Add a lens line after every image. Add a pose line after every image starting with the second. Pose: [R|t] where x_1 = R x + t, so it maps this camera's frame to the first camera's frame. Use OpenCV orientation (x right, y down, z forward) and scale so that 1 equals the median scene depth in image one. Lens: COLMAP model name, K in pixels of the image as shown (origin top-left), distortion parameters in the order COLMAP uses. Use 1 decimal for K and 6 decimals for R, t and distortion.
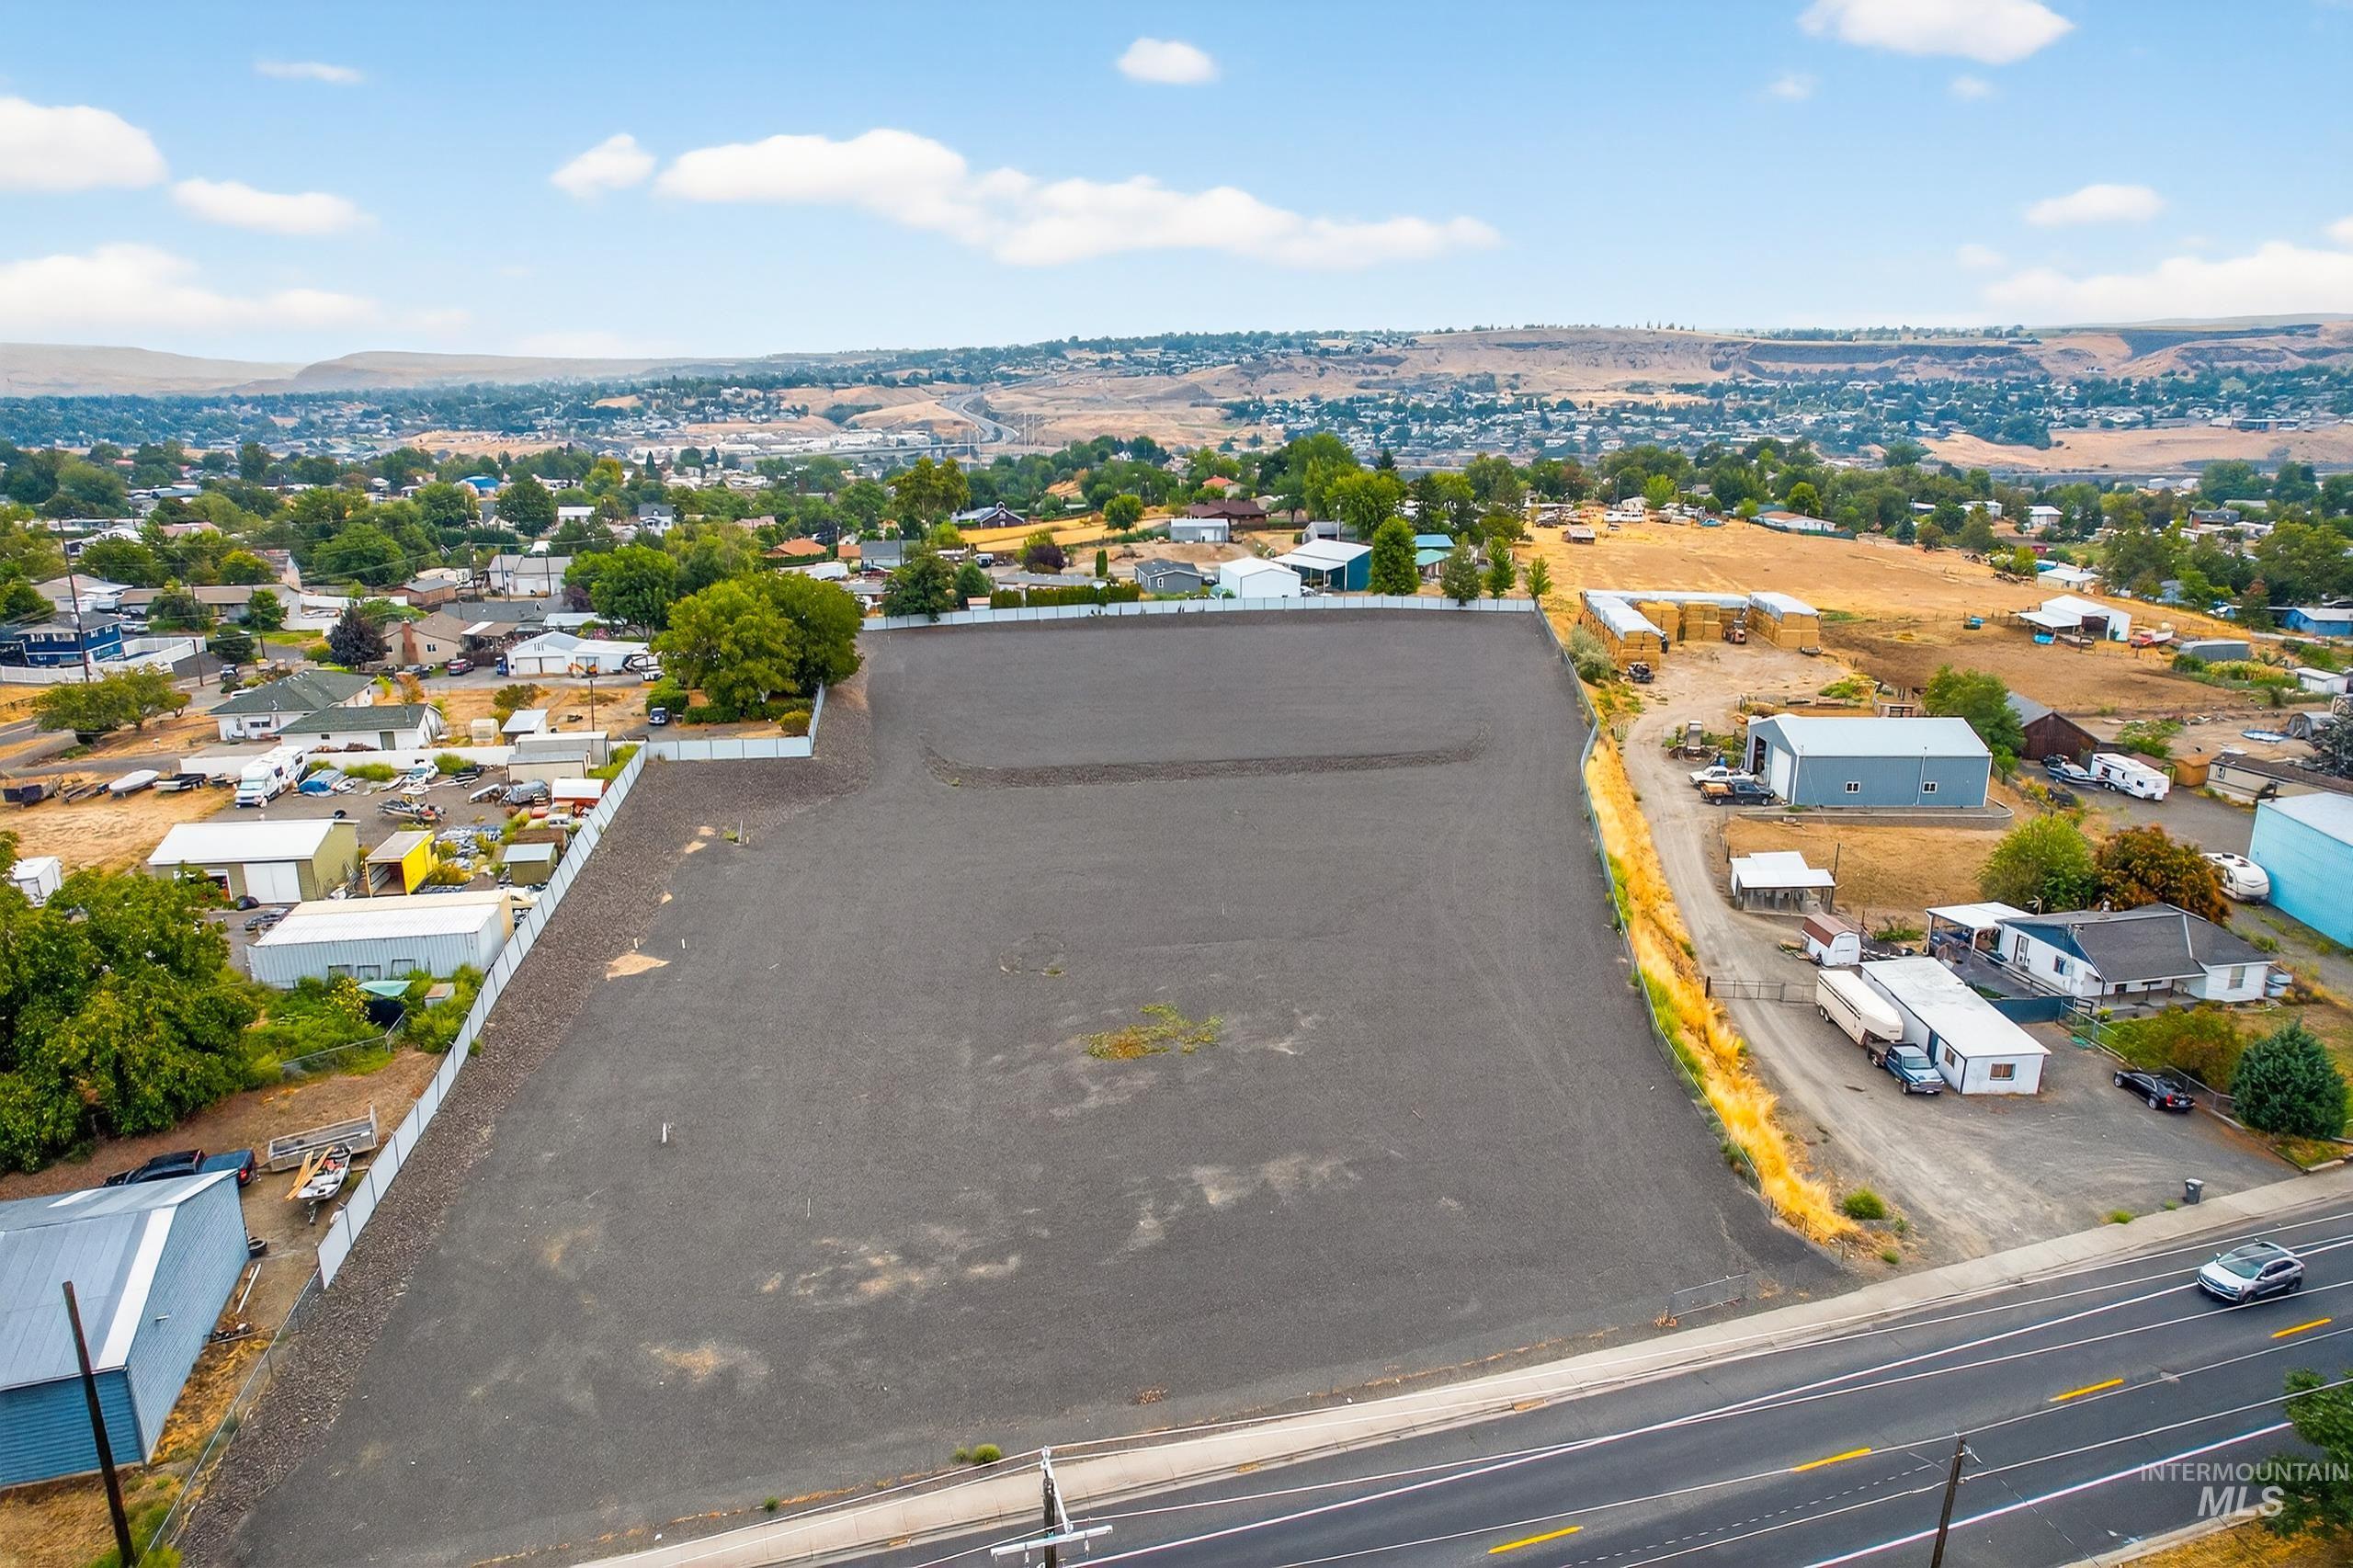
lens RADIAL K [[1505.3, 0, 1194.7], [0, 1505.3, 777.1], [0, 0, 1]] dist [-0.077094, 0.069745]
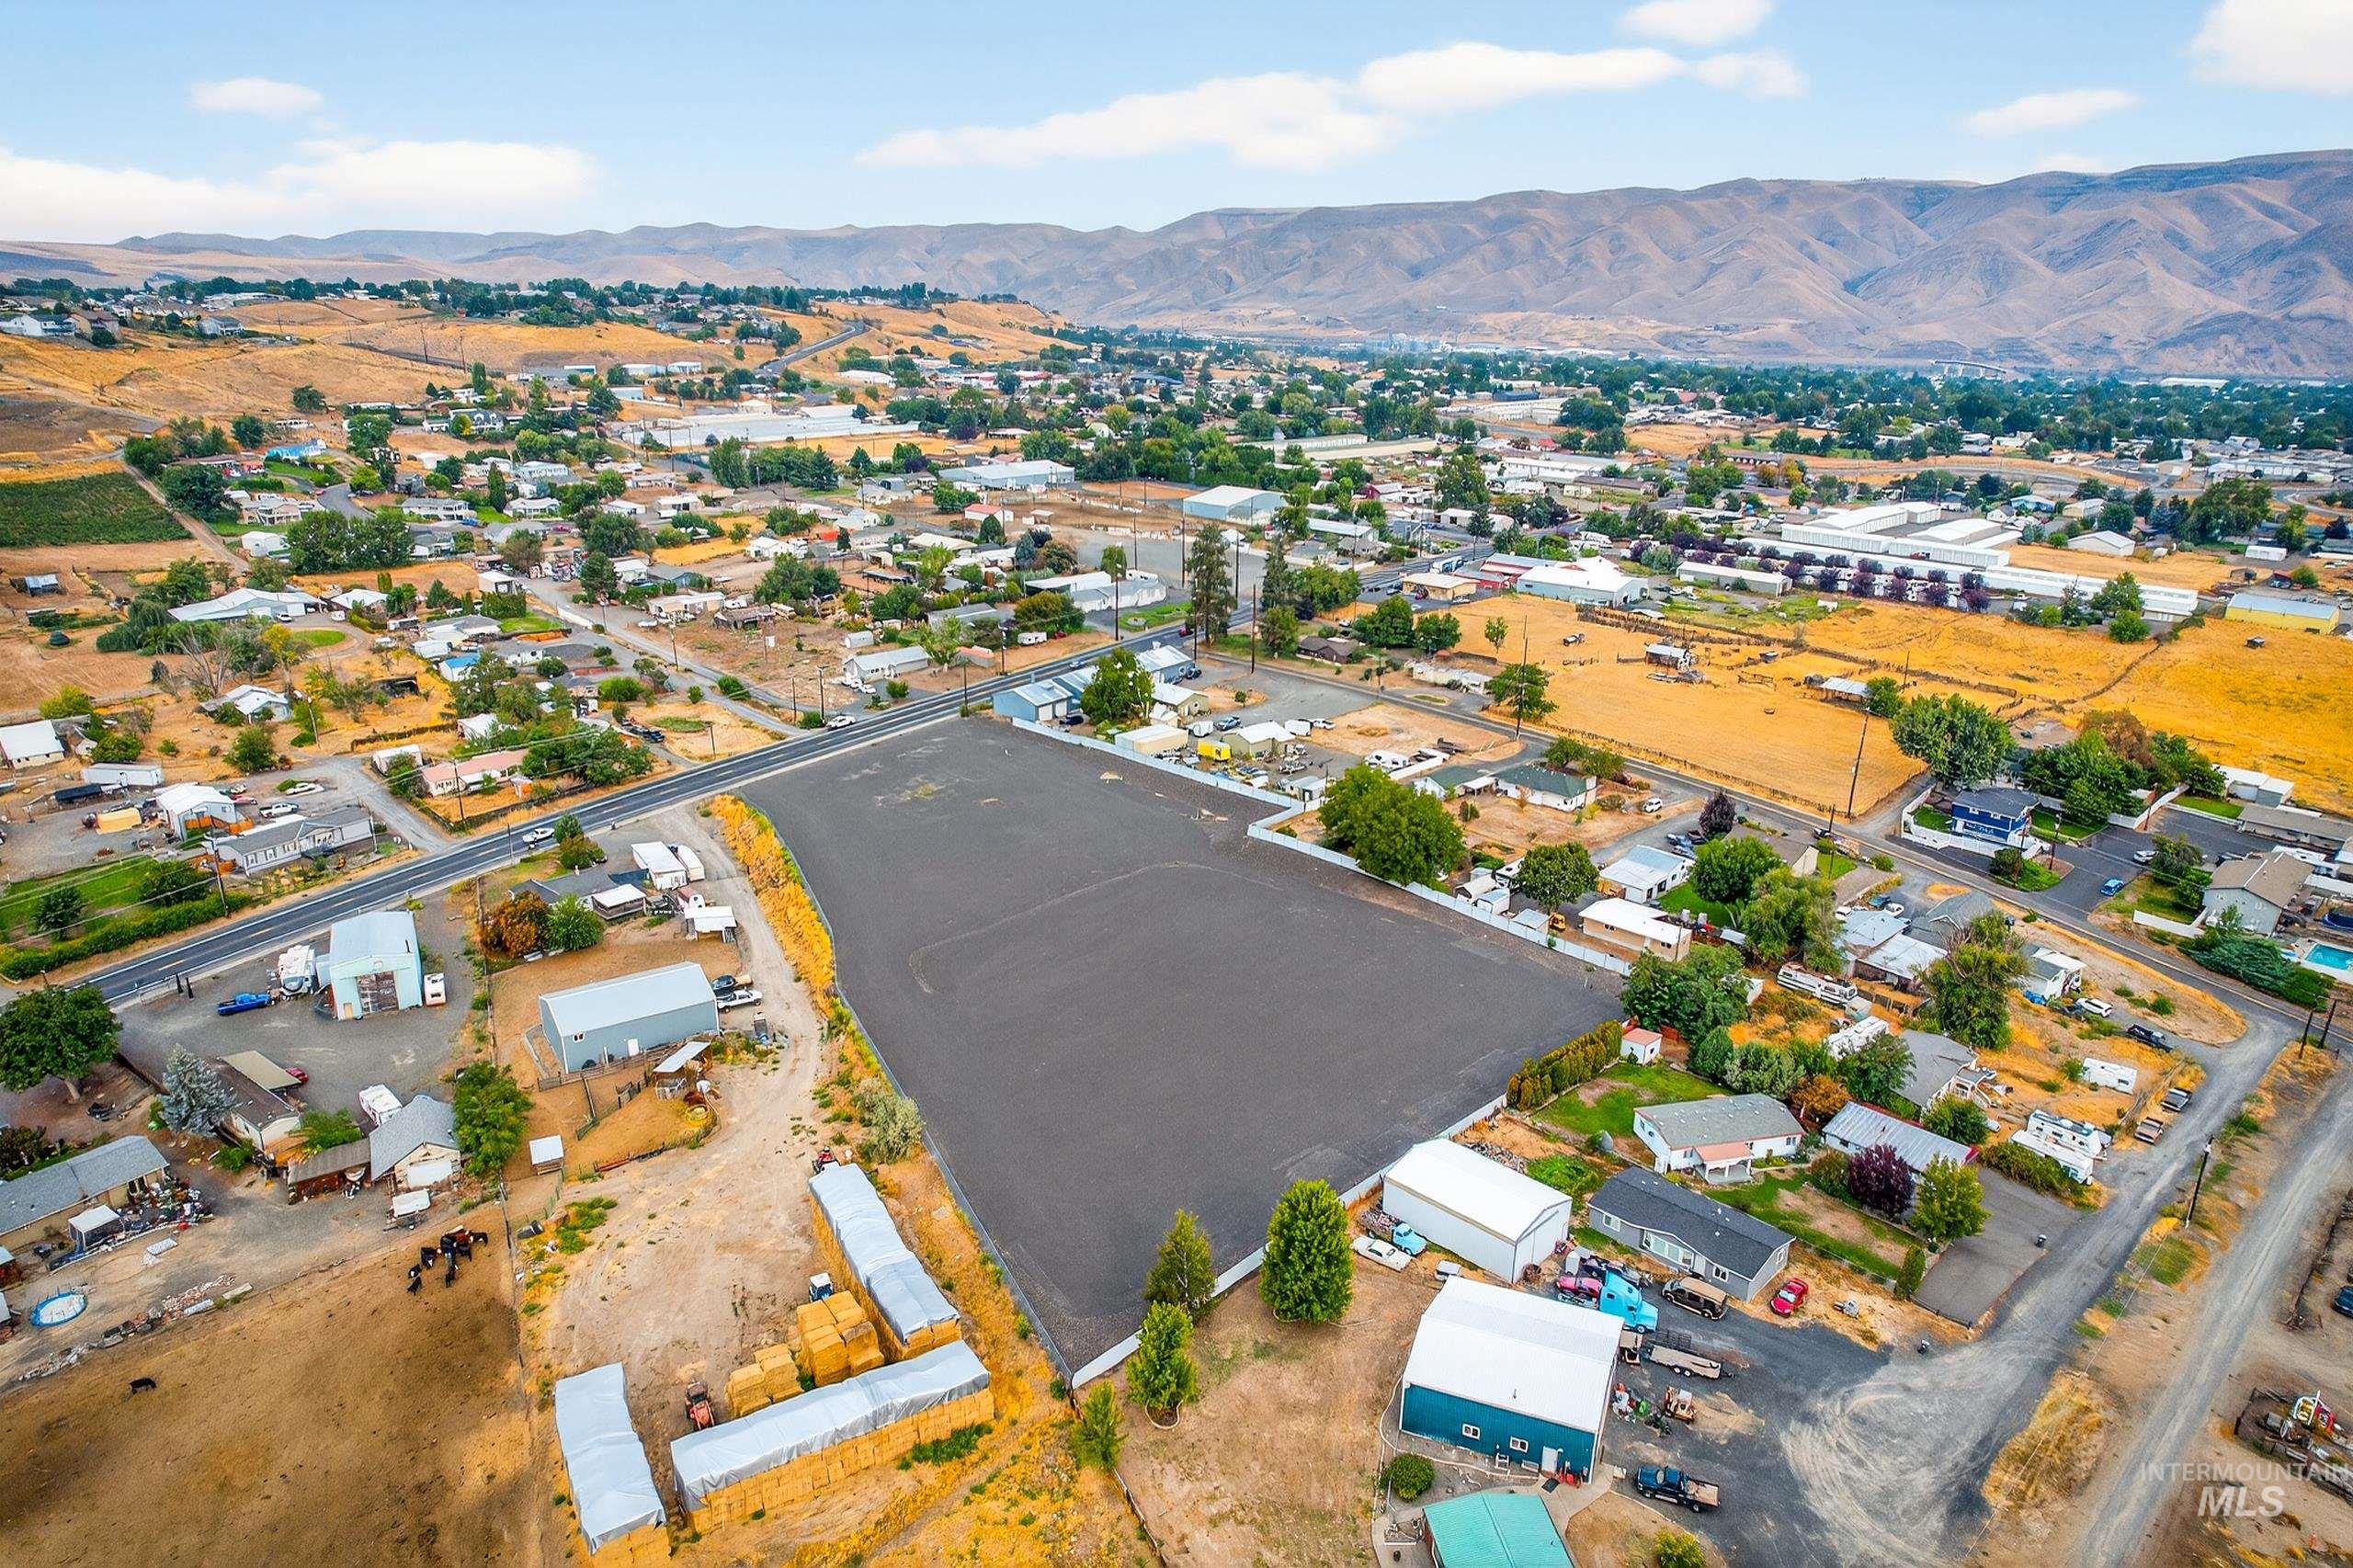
lens RADIAL K [[1505.3, 0, 1190.8], [0, 1505.3, 774.7], [0, 0, 1]] dist [-0.077094, 0.069745]
pose [[-0.830097, 0.162171, -0.533516, 0.437764], [-0.156672, 0.850404, 0.502261, -0.568858], [0.535156, 0.500513, -0.680511, 1.271900]]
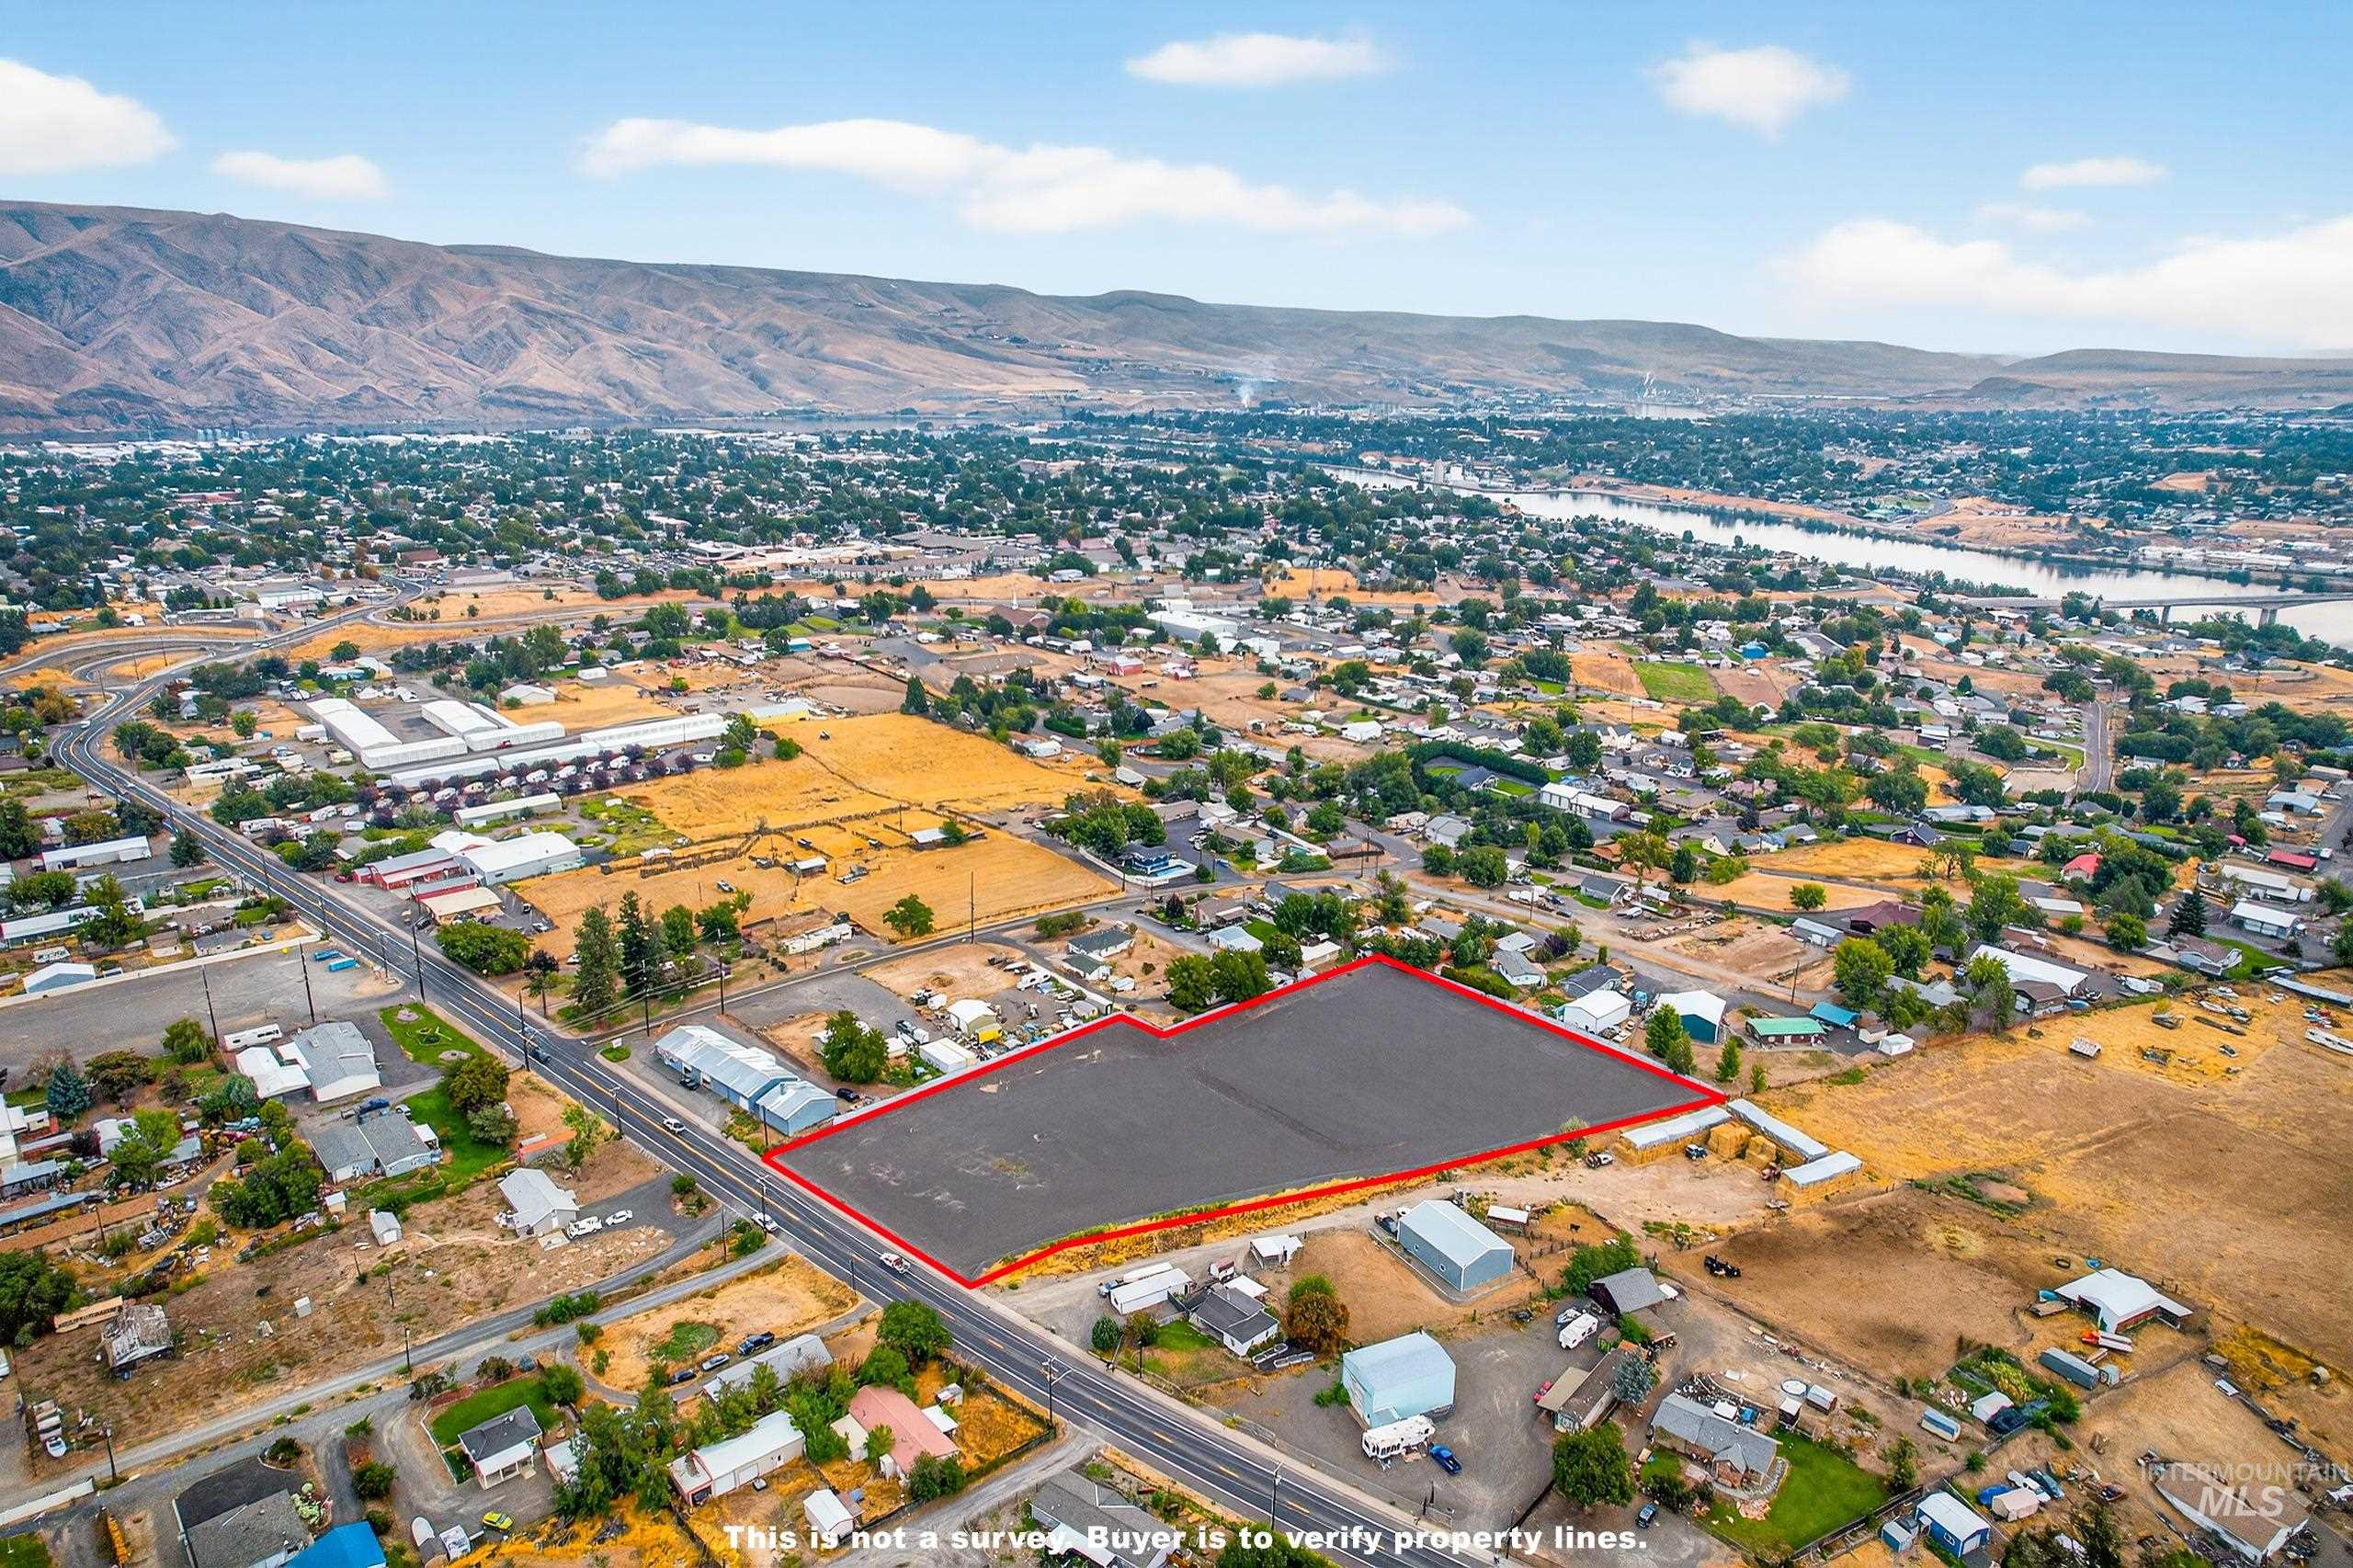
lens RADIAL K [[1505.3, 0, 1191.5], [0, 1505.3, 777.1], [0, 0, 1]] dist [-0.077094, 0.069745]
pose [[0.513757, 0.243872, -0.822545, 1.081968], [-0.235098, 0.962068, 0.138397, -0.492493], [0.825096, 0.122277, 0.551603, -0.274712]]
